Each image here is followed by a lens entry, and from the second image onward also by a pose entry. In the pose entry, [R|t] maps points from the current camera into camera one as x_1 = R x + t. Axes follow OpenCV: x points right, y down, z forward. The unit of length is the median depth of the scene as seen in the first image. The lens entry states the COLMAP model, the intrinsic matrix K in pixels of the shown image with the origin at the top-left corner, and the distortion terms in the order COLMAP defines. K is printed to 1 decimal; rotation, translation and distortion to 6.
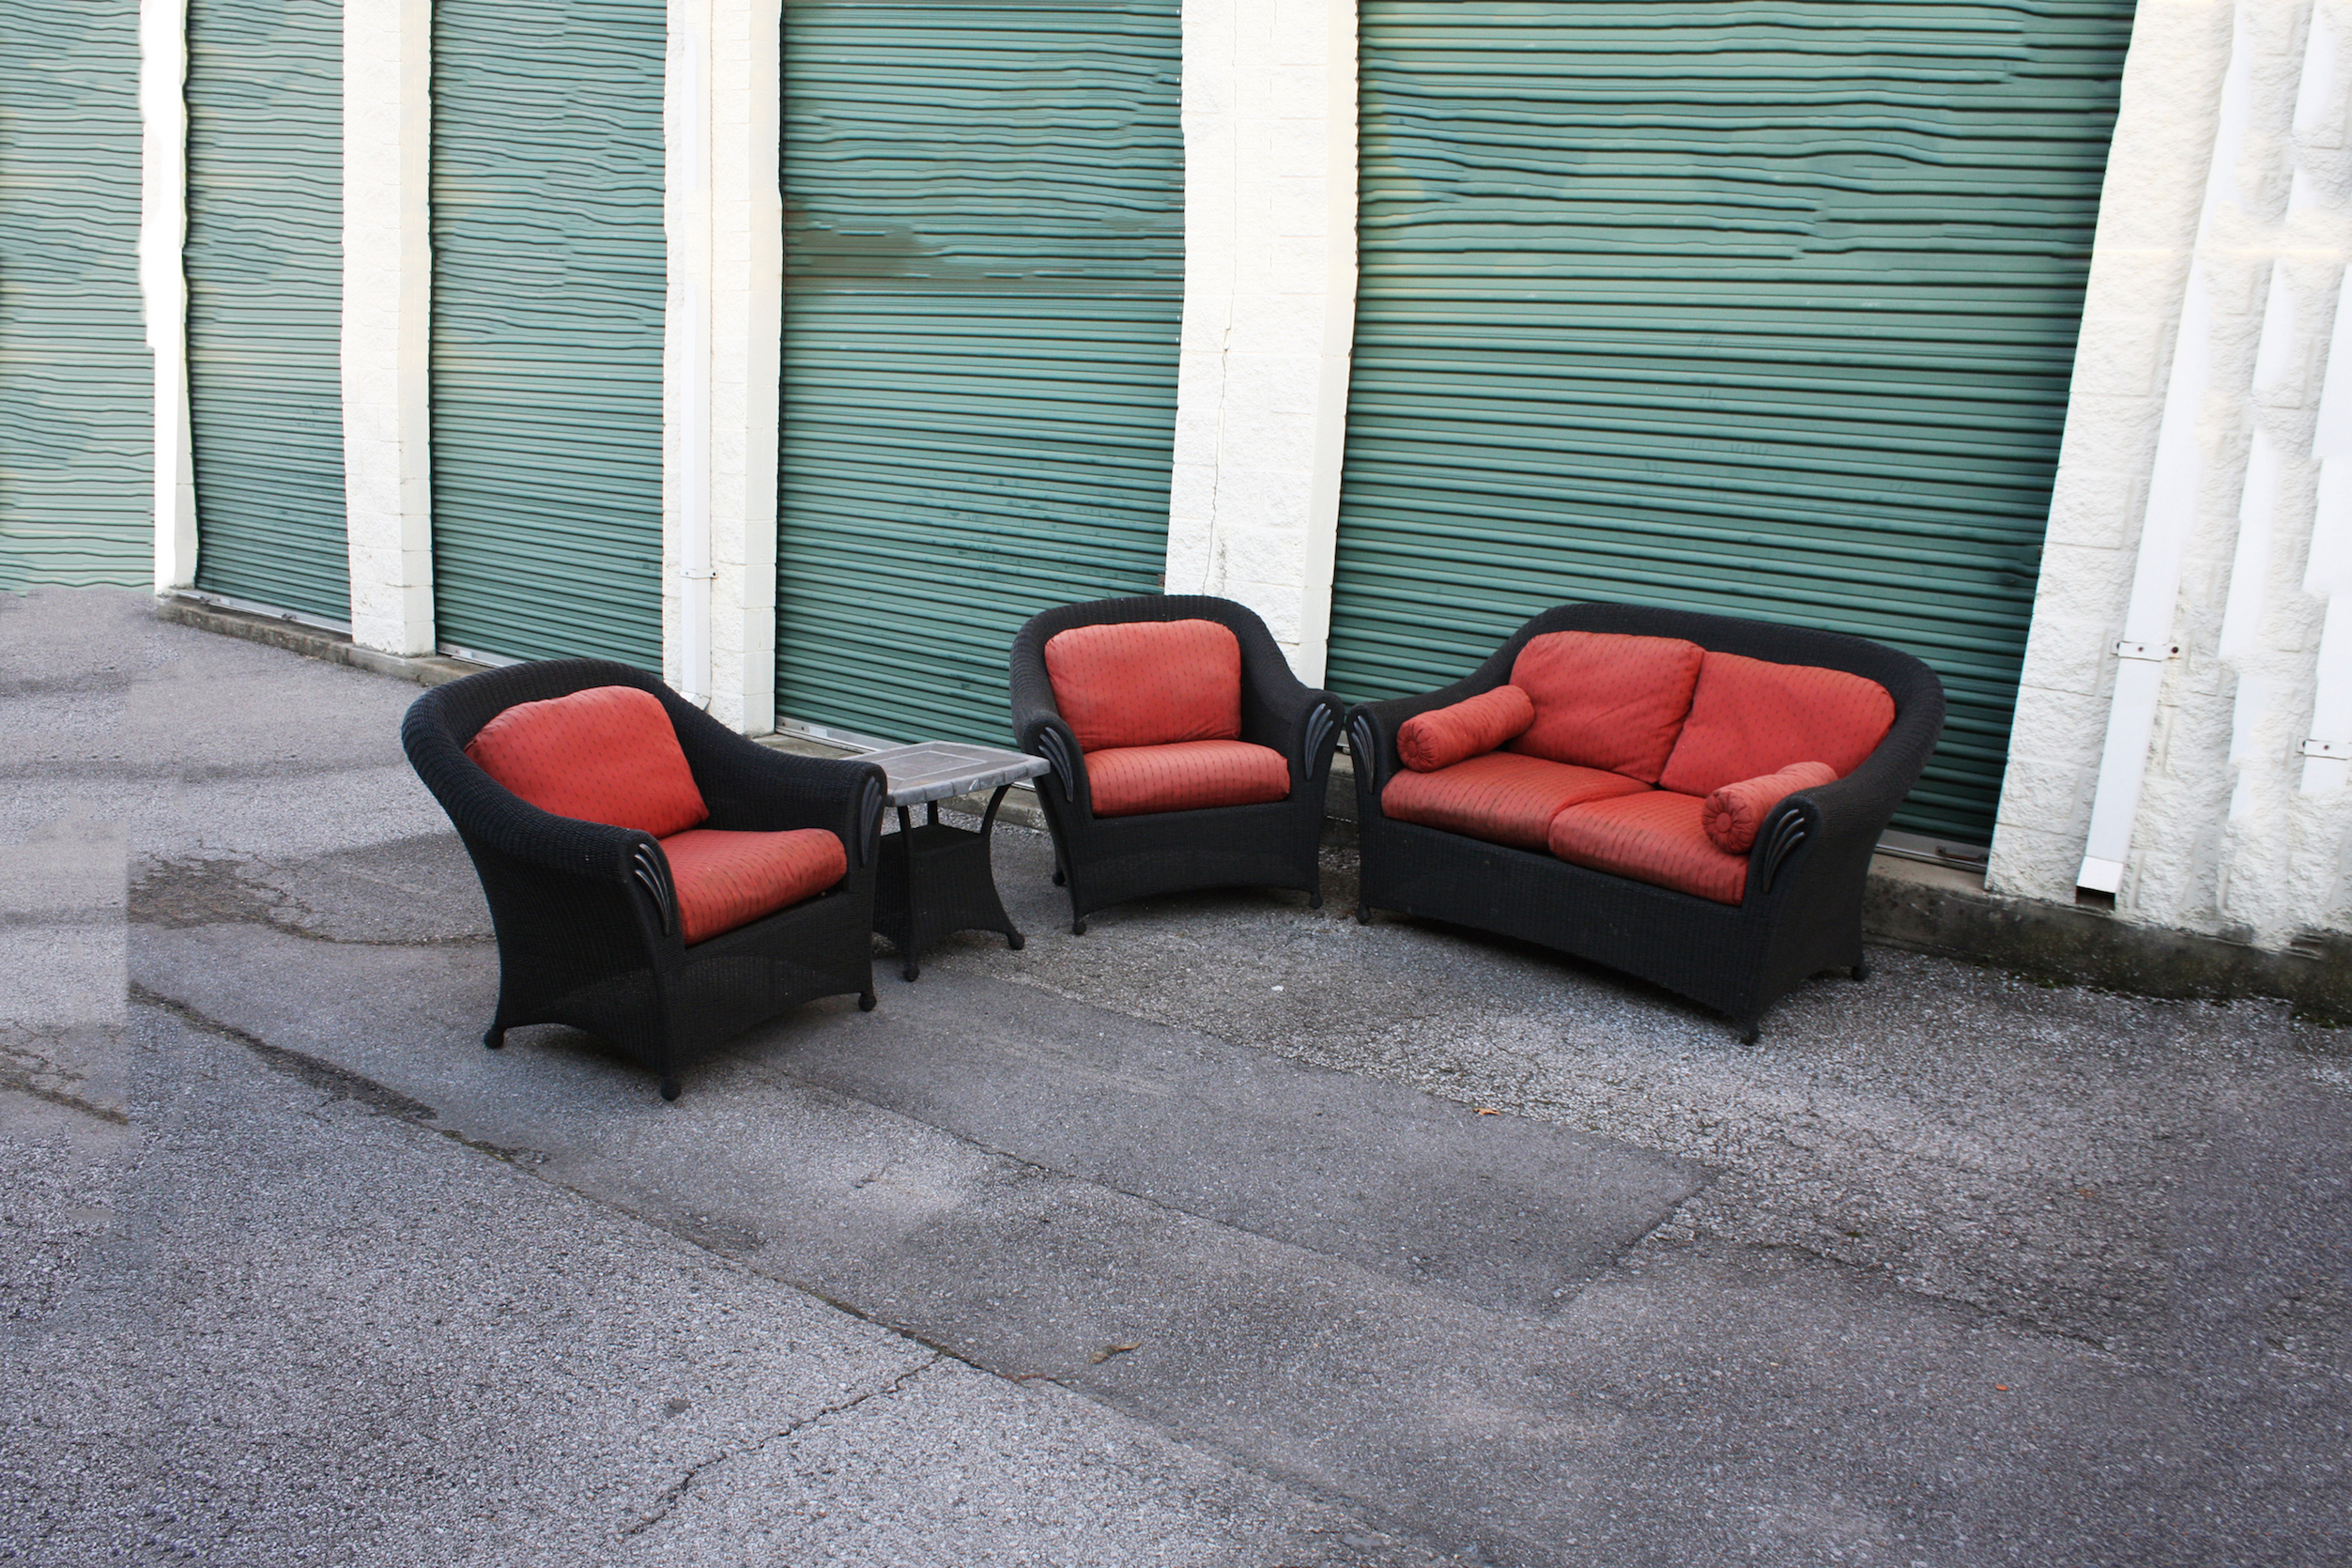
lens RADIAL K [[1755.2, 0, 1215.0], [0, 1755.2, 882.9], [0, 0, 1]] dist [-0.094945, 0.015049]
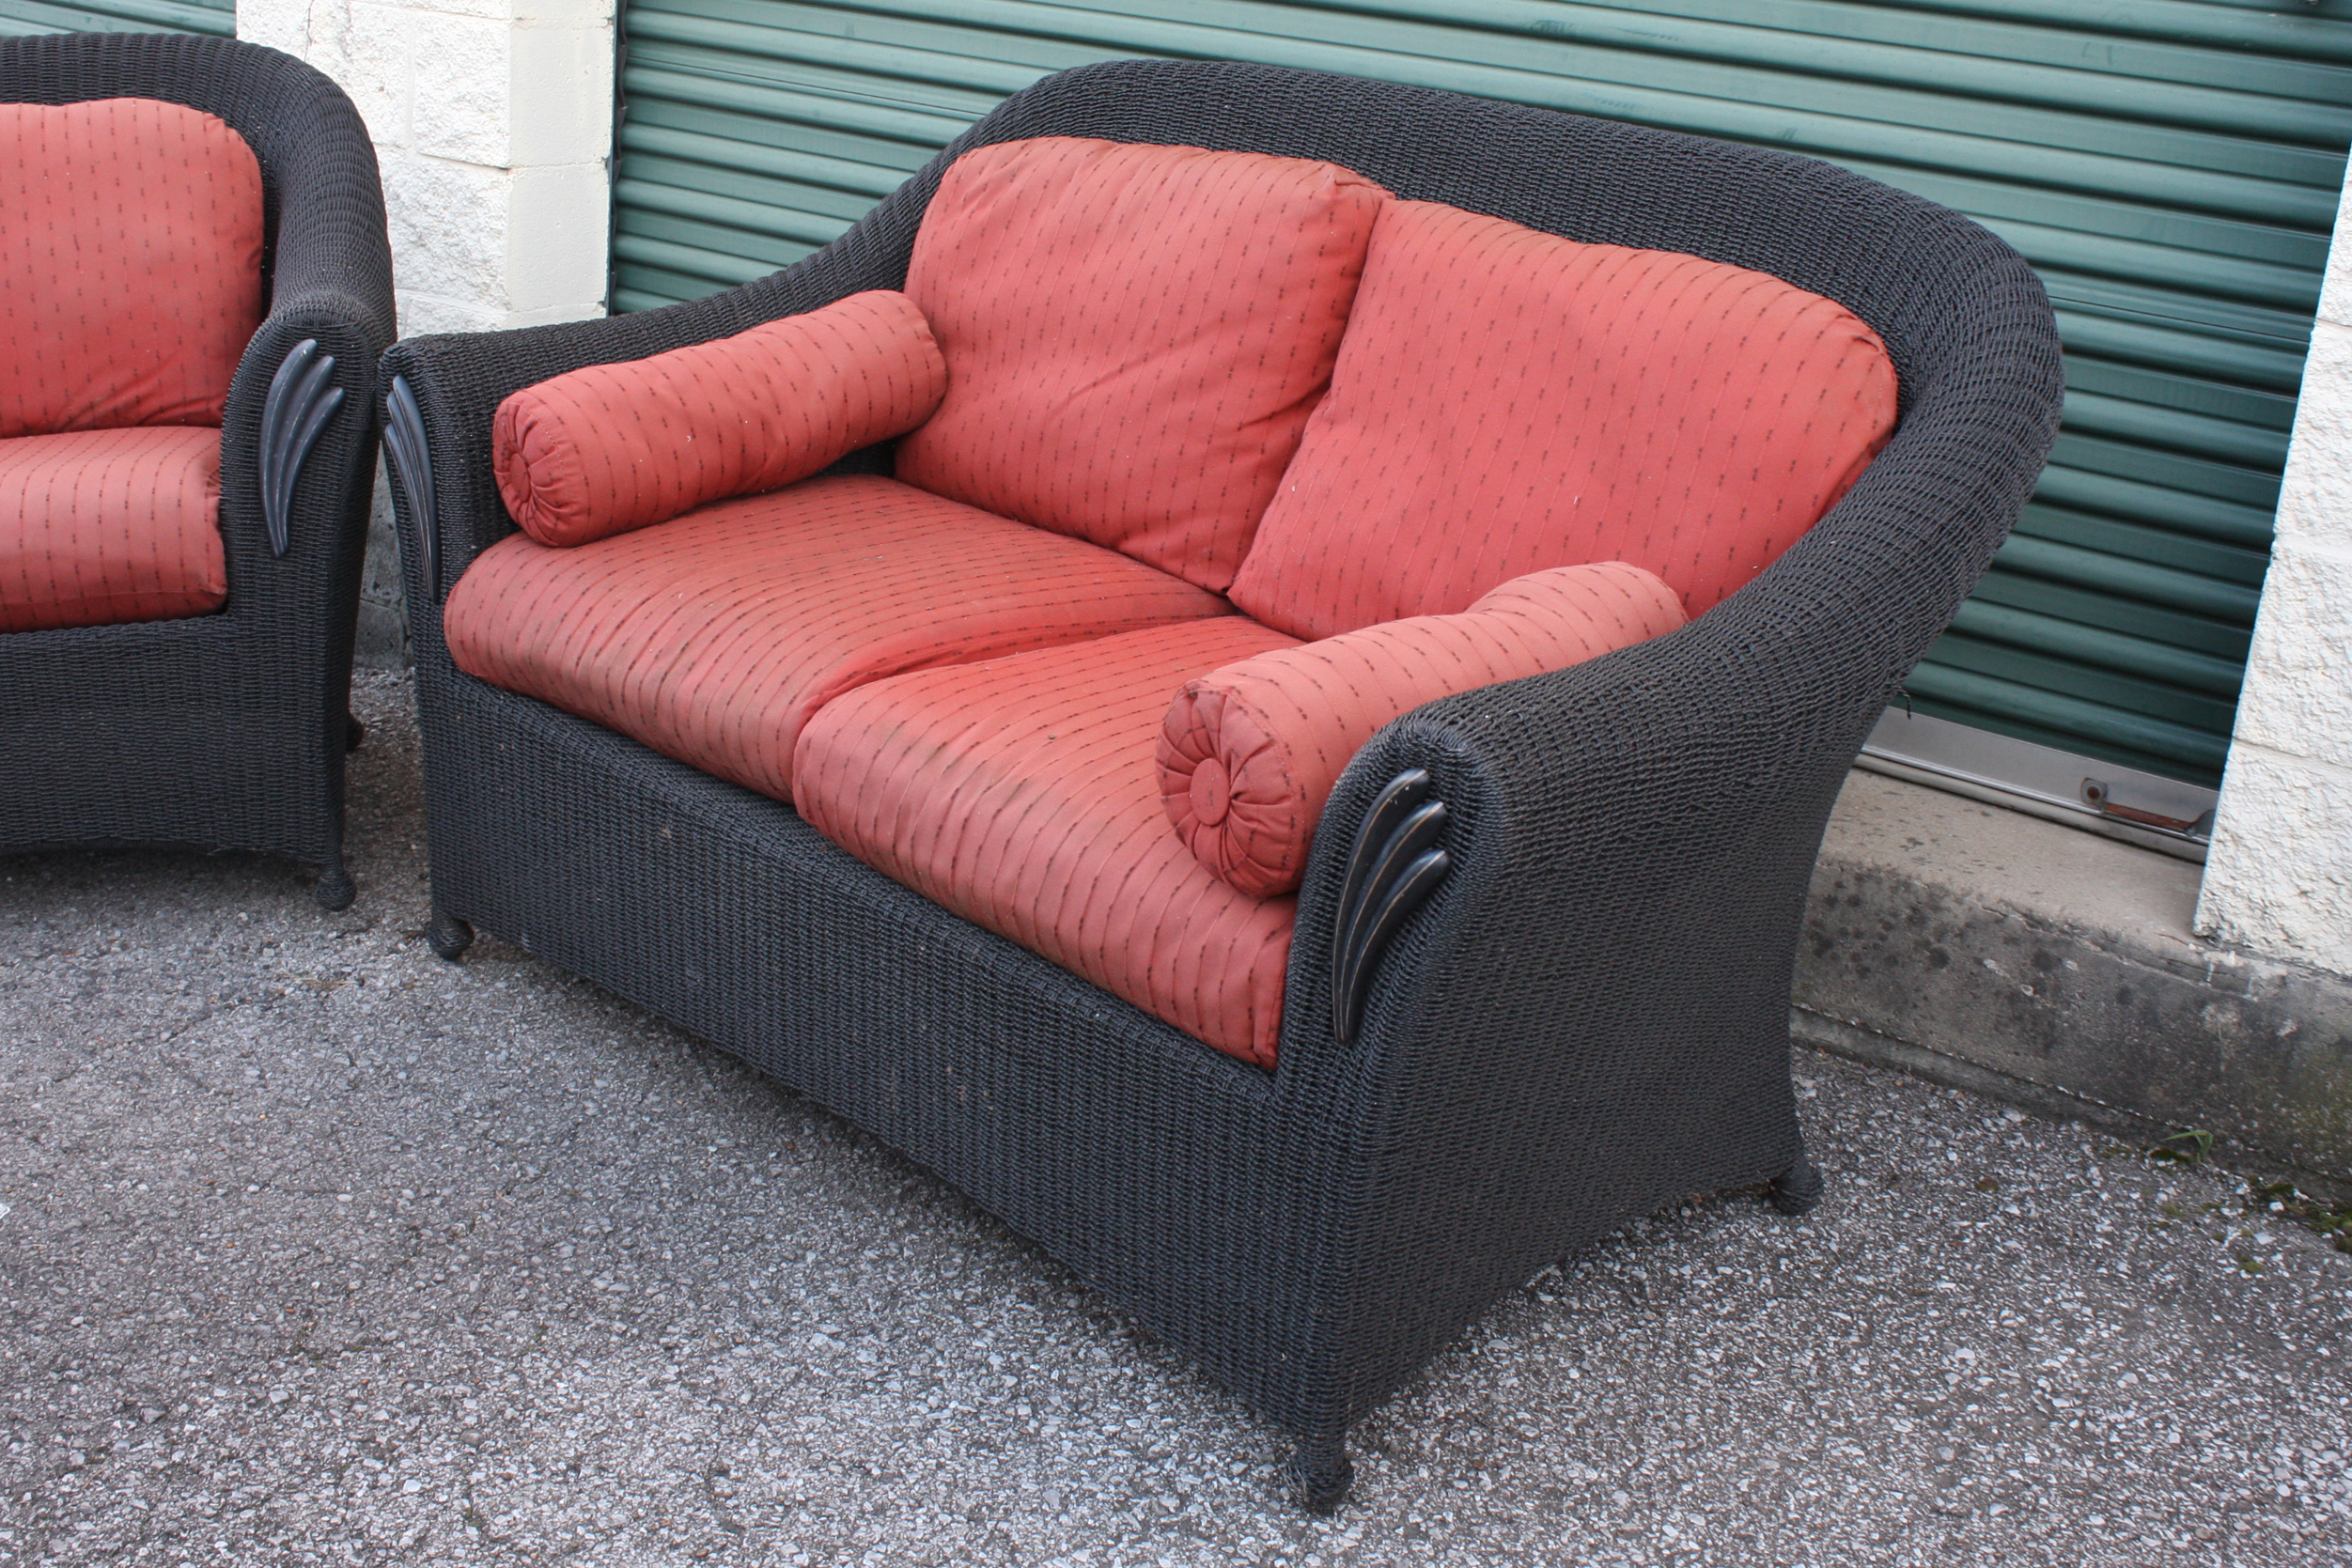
lens RADIAL K [[2827.8, 0, 1250.0], [0, 2827.8, 752.8], [0, 0, 1]] dist [-0.076315, 0.000000]
pose [[0.999713, 0.017079, 0.016801, 0.250217], [-0.018108, 0.997841, 0.063128, -0.061132], [-0.015686, -0.063414, 0.997864, 0.456575]]
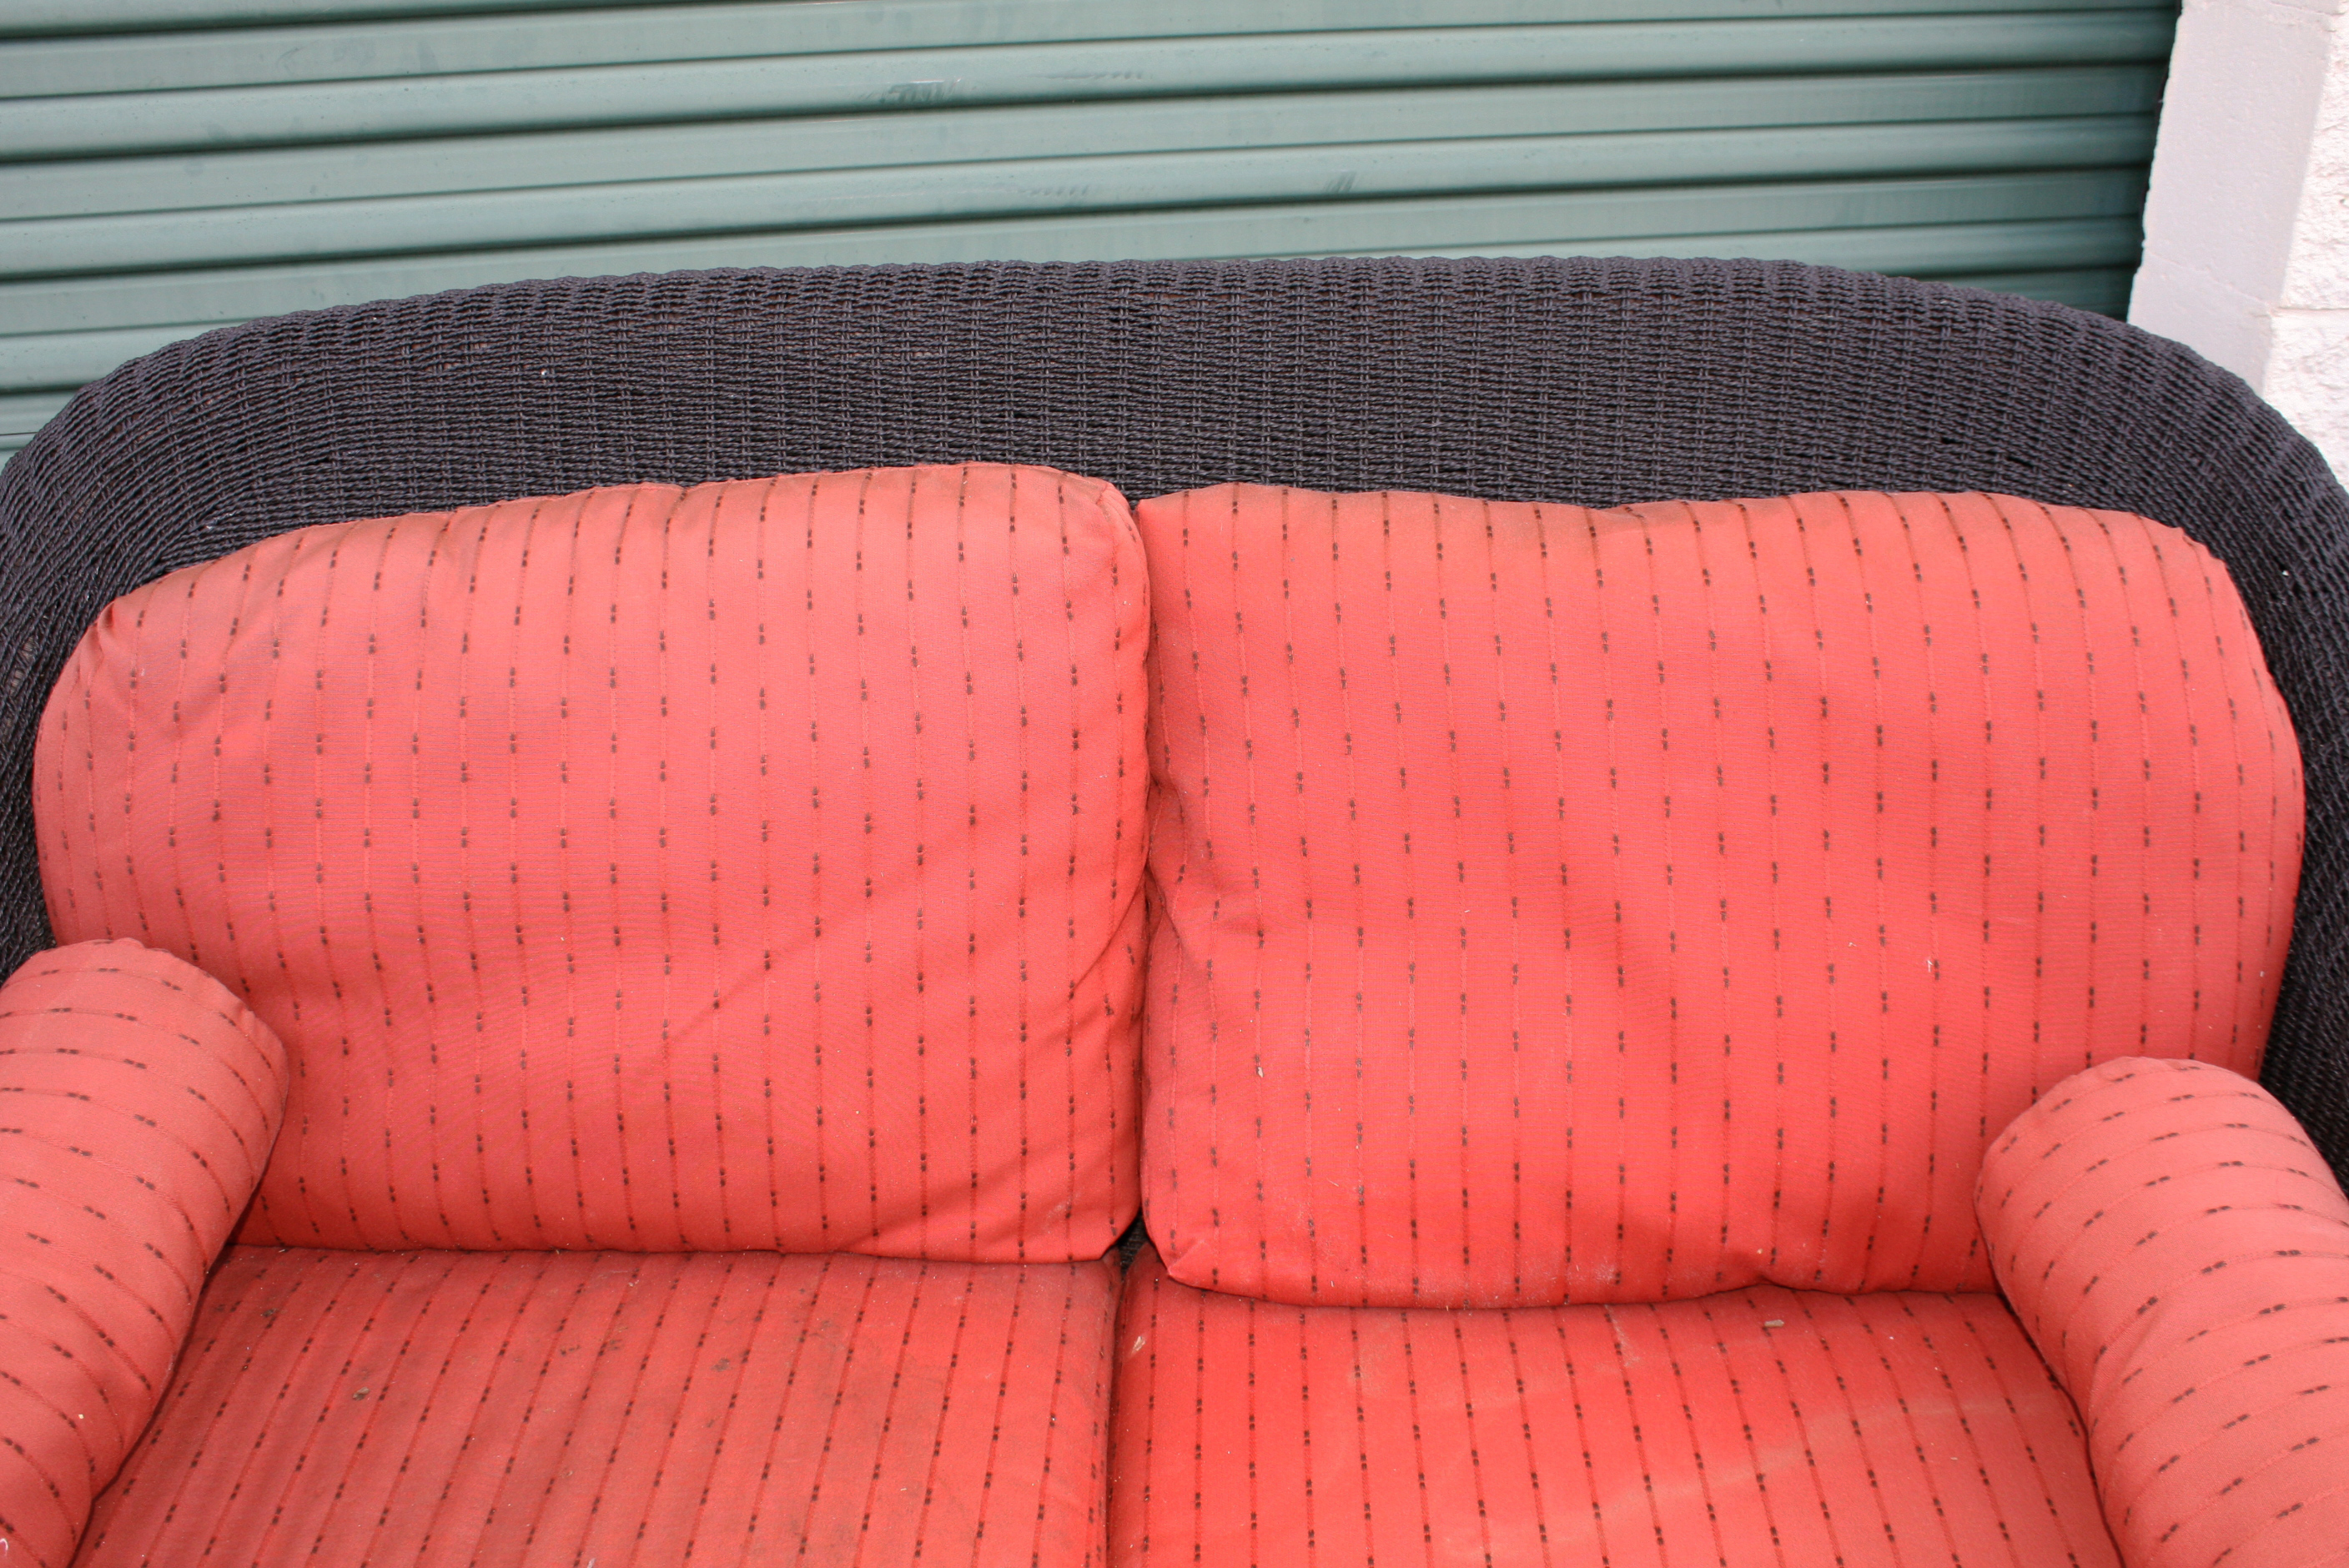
lens RADIAL K [[2239.9, 0, 1162.9], [0, 2239.9, 826.8], [0, 0, 1]] dist [-0.085012, 0.000000]
pose [[0.713297, -0.389050, 0.582964, 0.132566], [0.246226, 0.917866, 0.311279, -0.176400], [-0.656186, -0.078494, 0.750506, 0.823347]]
